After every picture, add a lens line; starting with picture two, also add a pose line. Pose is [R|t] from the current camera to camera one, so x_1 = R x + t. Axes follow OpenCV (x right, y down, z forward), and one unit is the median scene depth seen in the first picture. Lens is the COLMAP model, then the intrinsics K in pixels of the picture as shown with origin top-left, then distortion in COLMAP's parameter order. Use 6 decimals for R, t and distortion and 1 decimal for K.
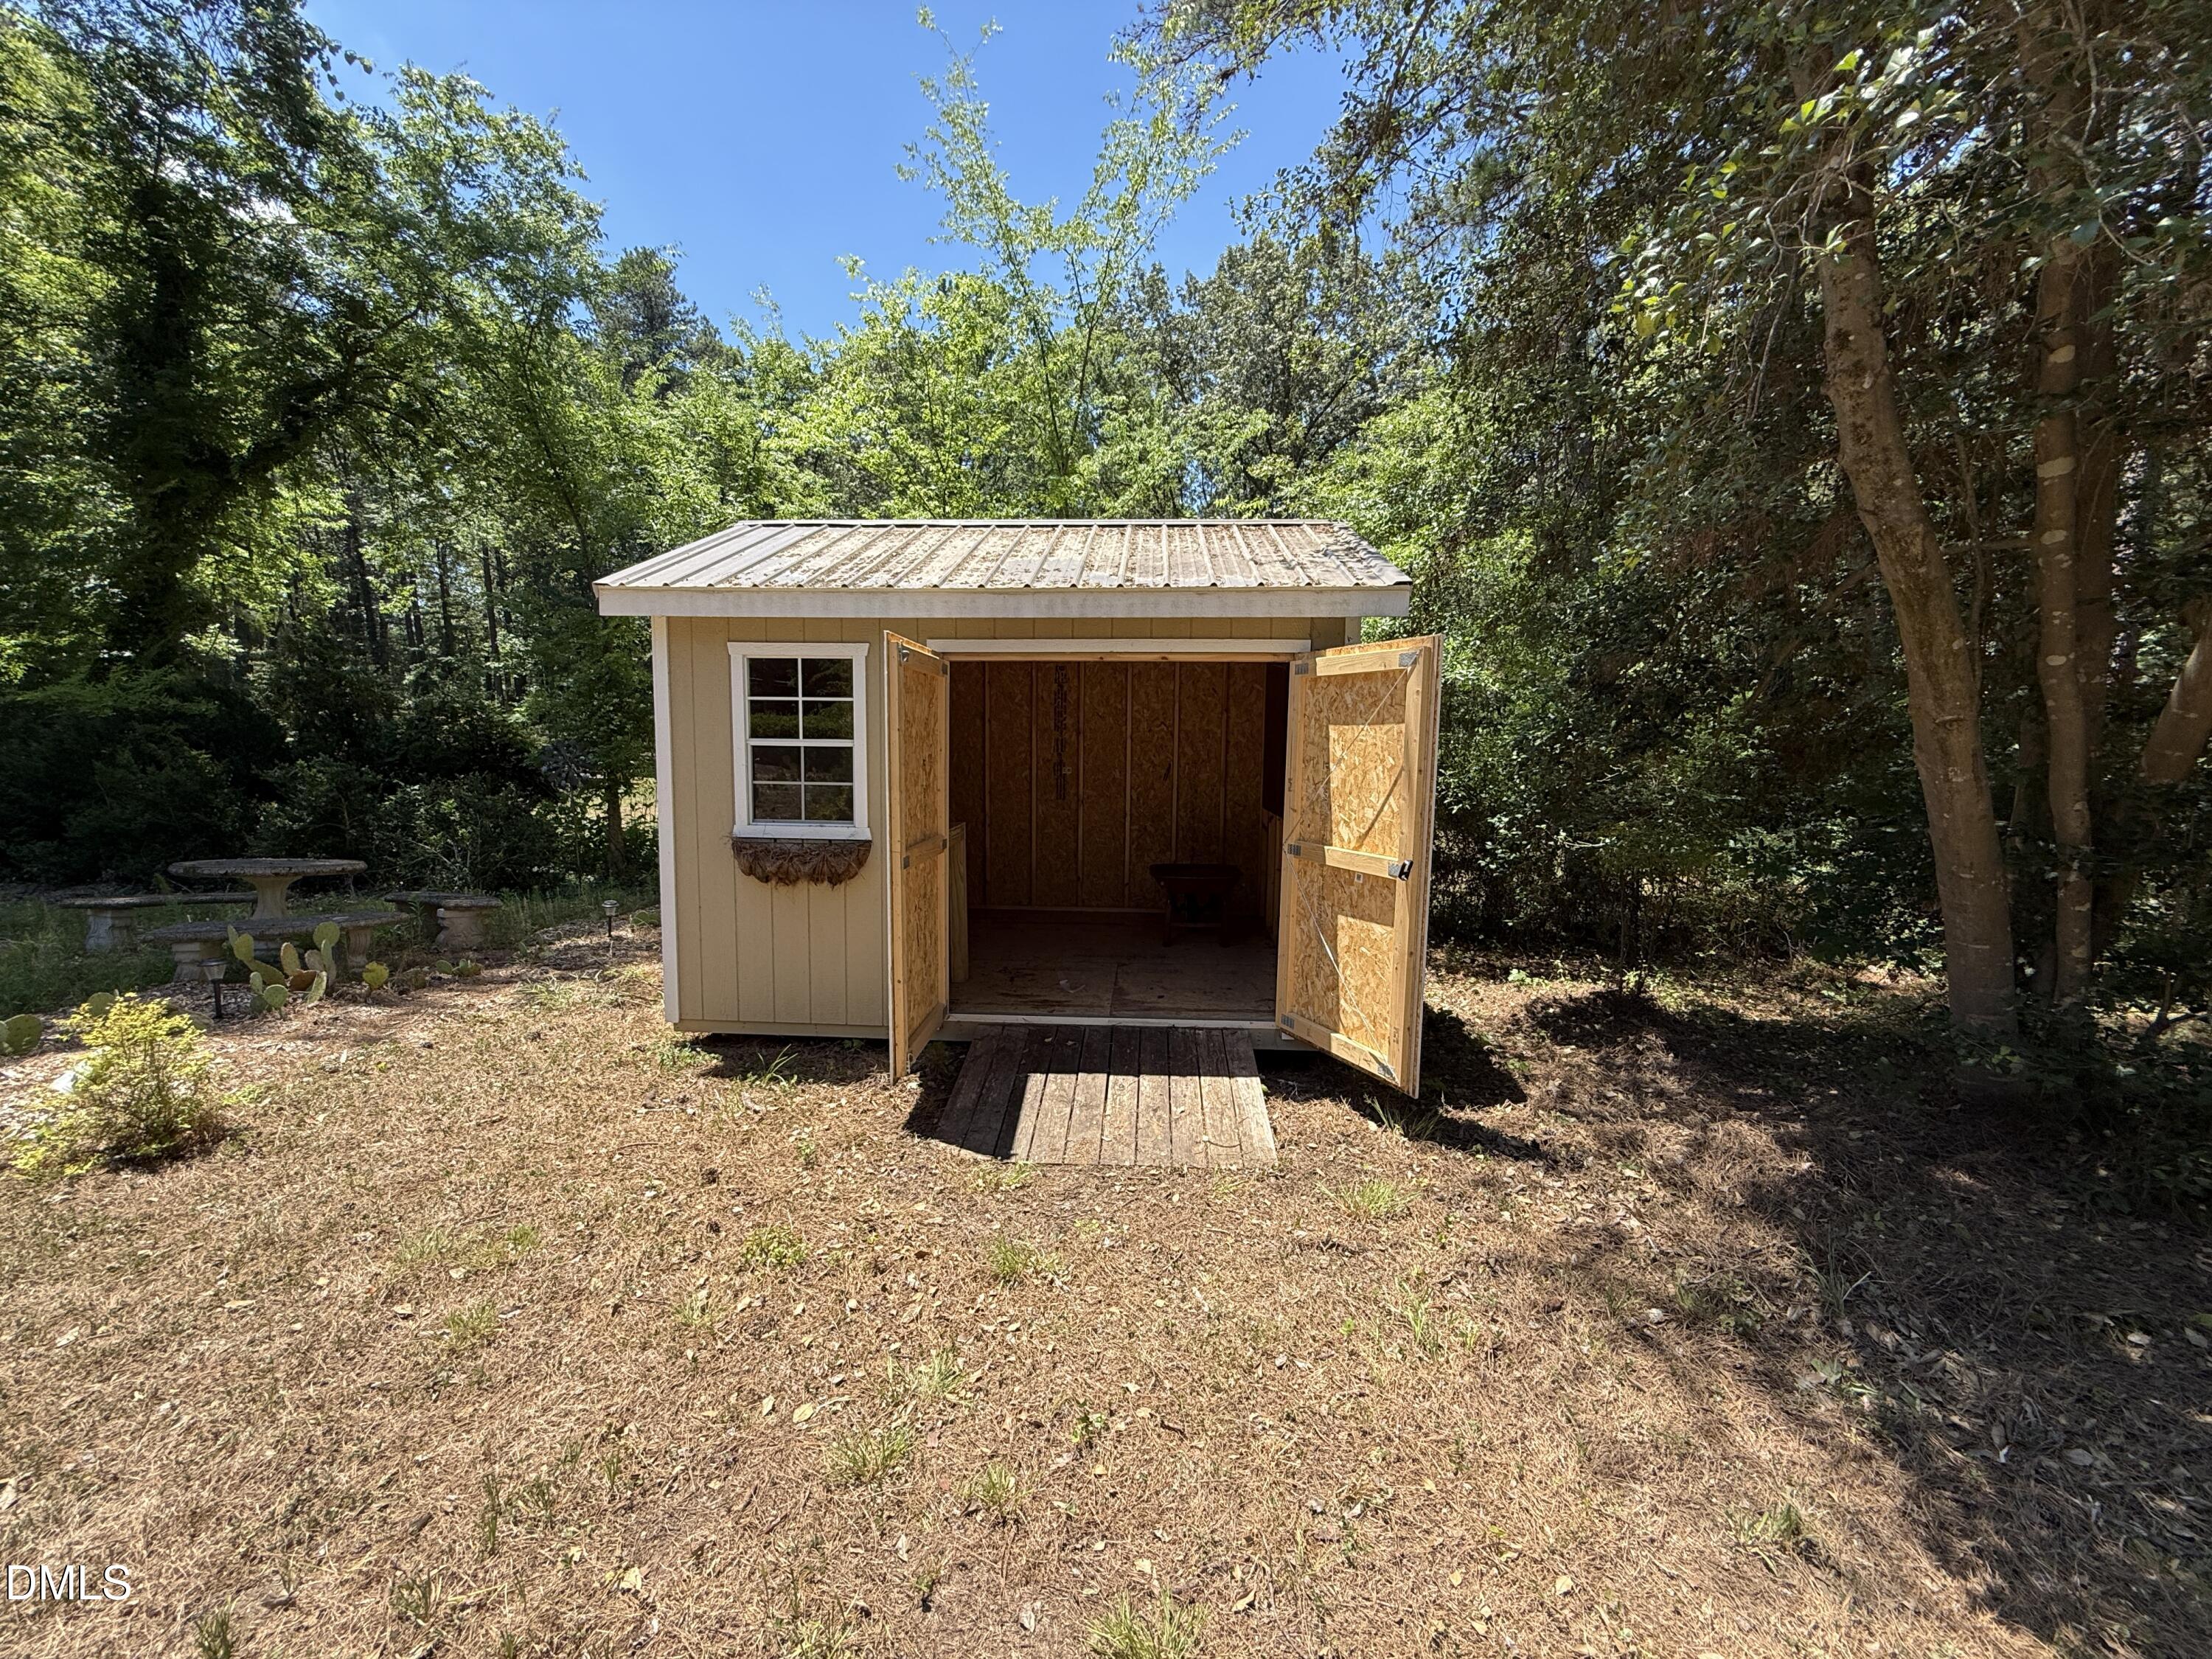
lens RADIAL K [[885.2, 0, 1095.3], [0, 885.2, 828.7], [0, 0, 1]] dist [0.002068, -0.000401]
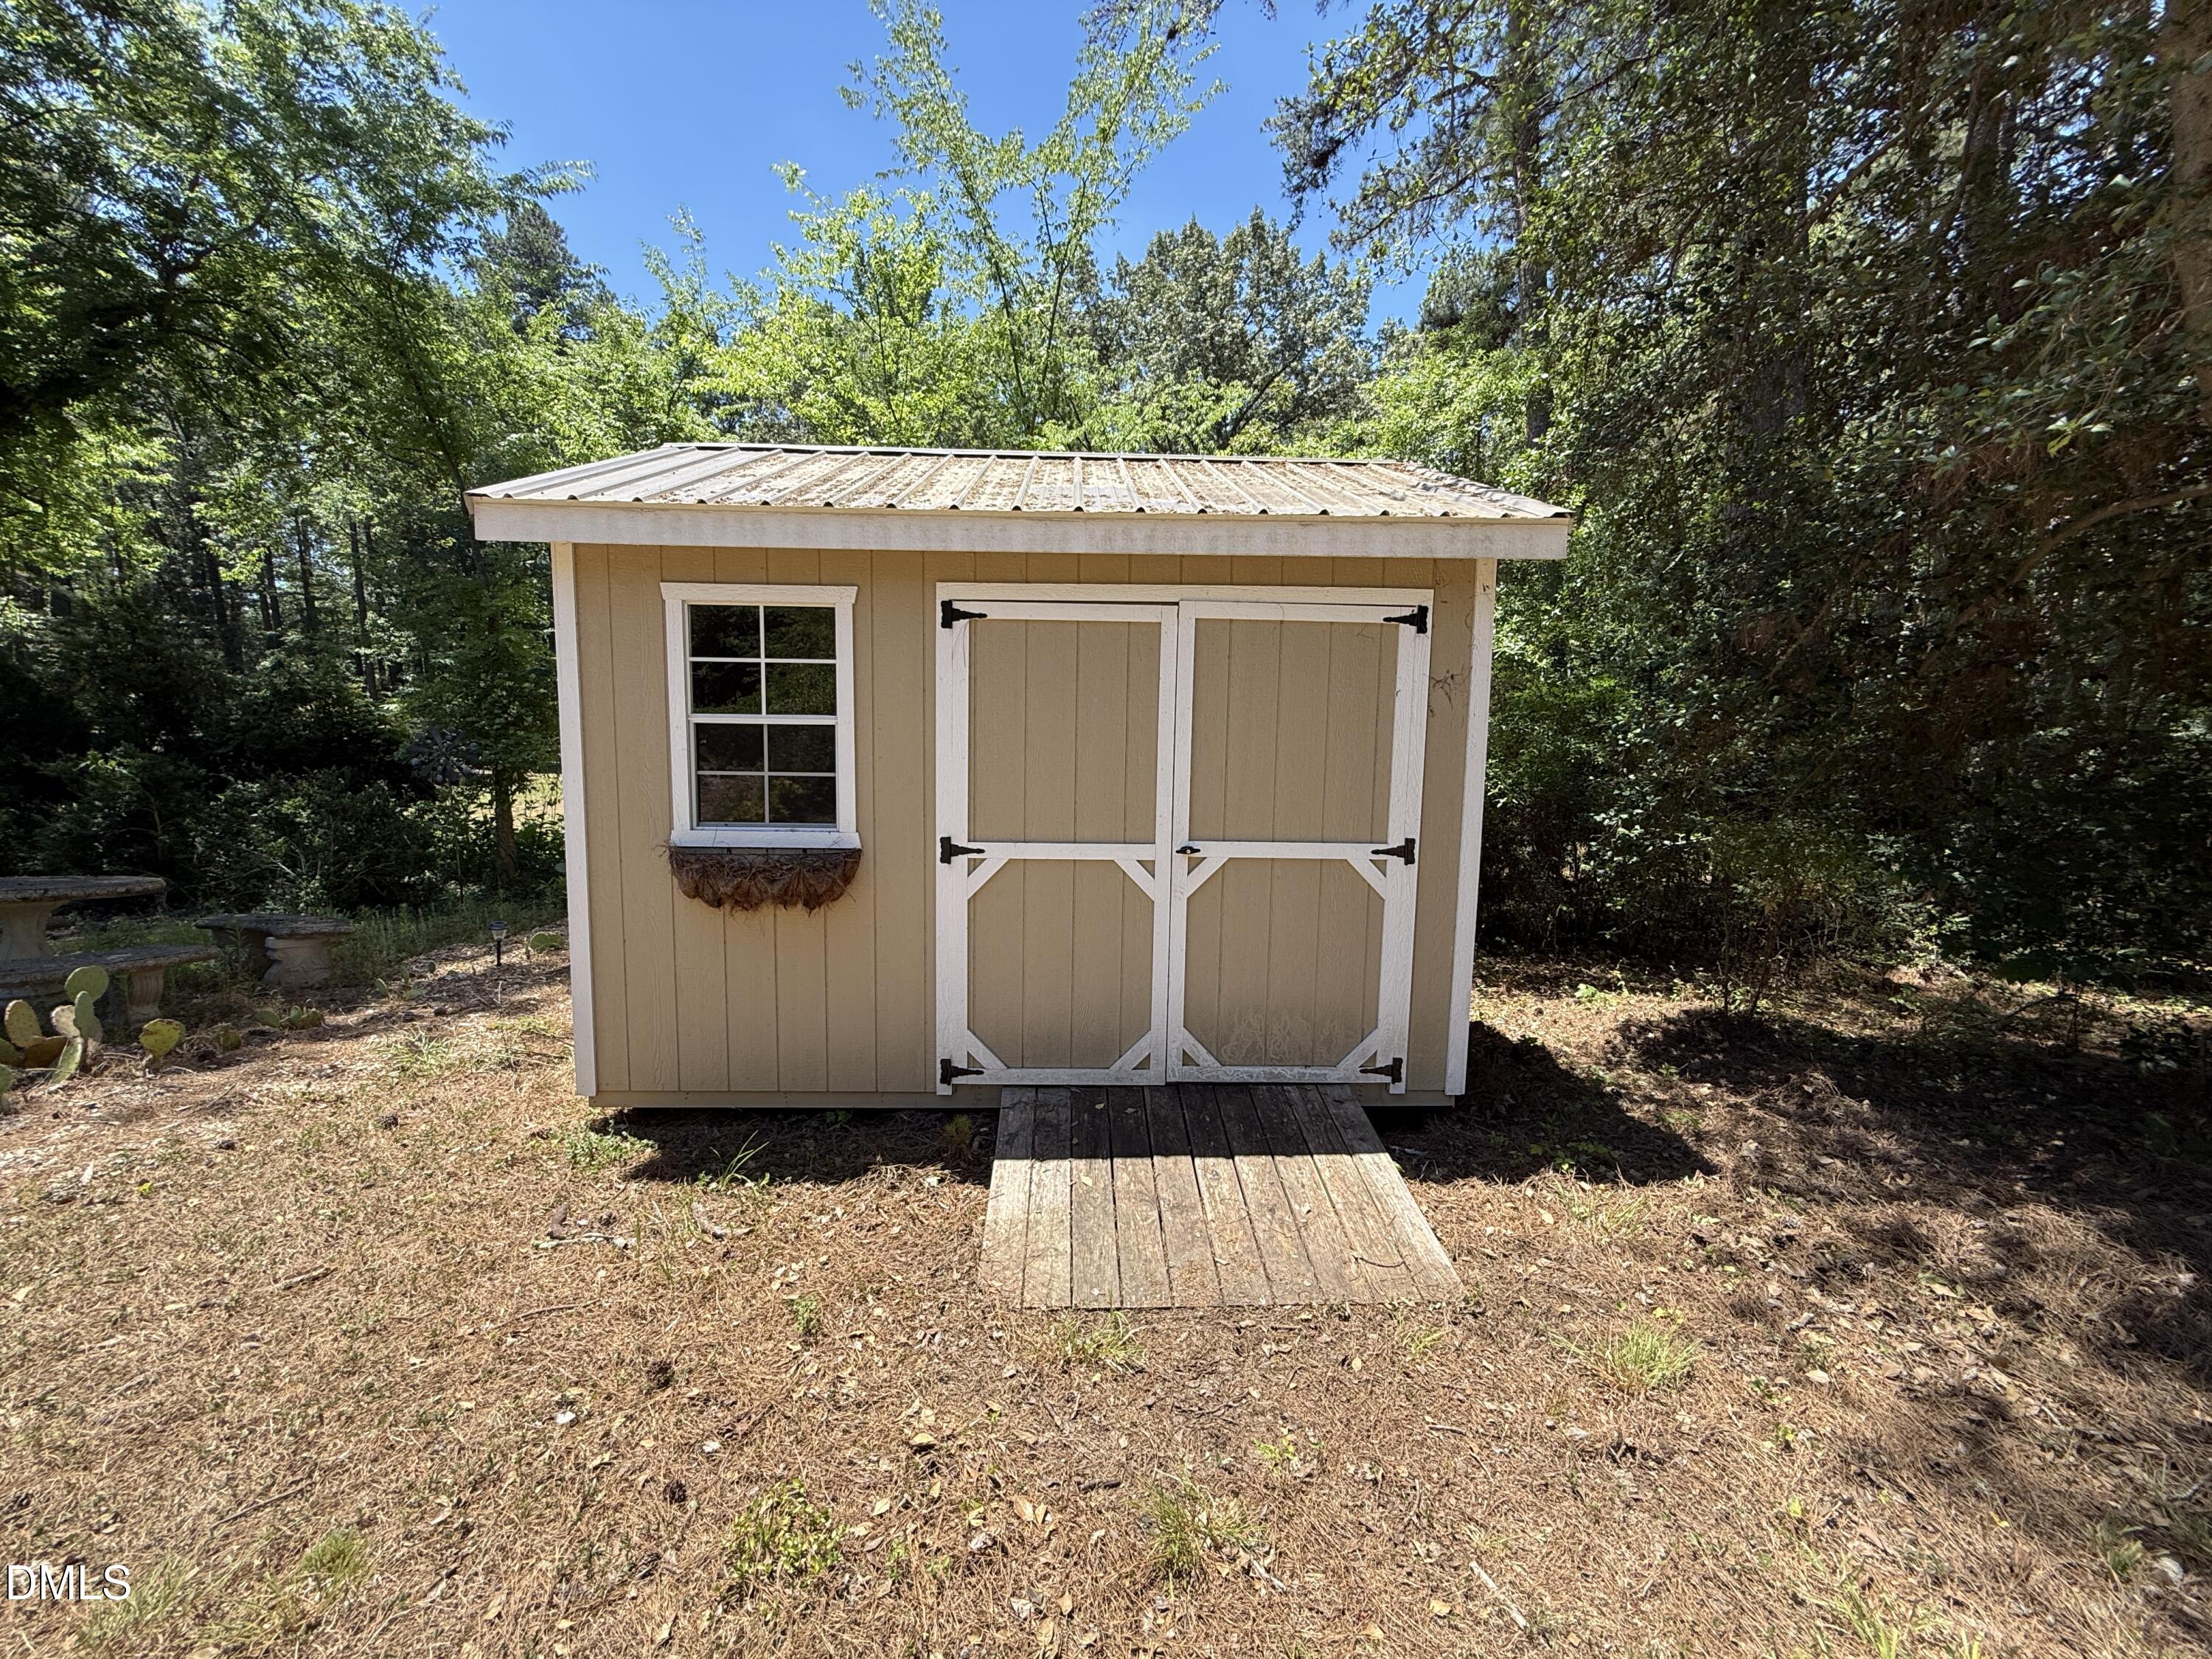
lens RADIAL K [[885.2, 0, 1095.3], [0, 885.2, 828.7], [0, 0, 1]] dist [0.002068, -0.000401]
pose [[0.995953, -0.008074, 0.089517, -0.109548], [0.007610, 0.999956, 0.005524, -0.006101], [-0.089558, -0.004820, 0.995970, 0.207502]]
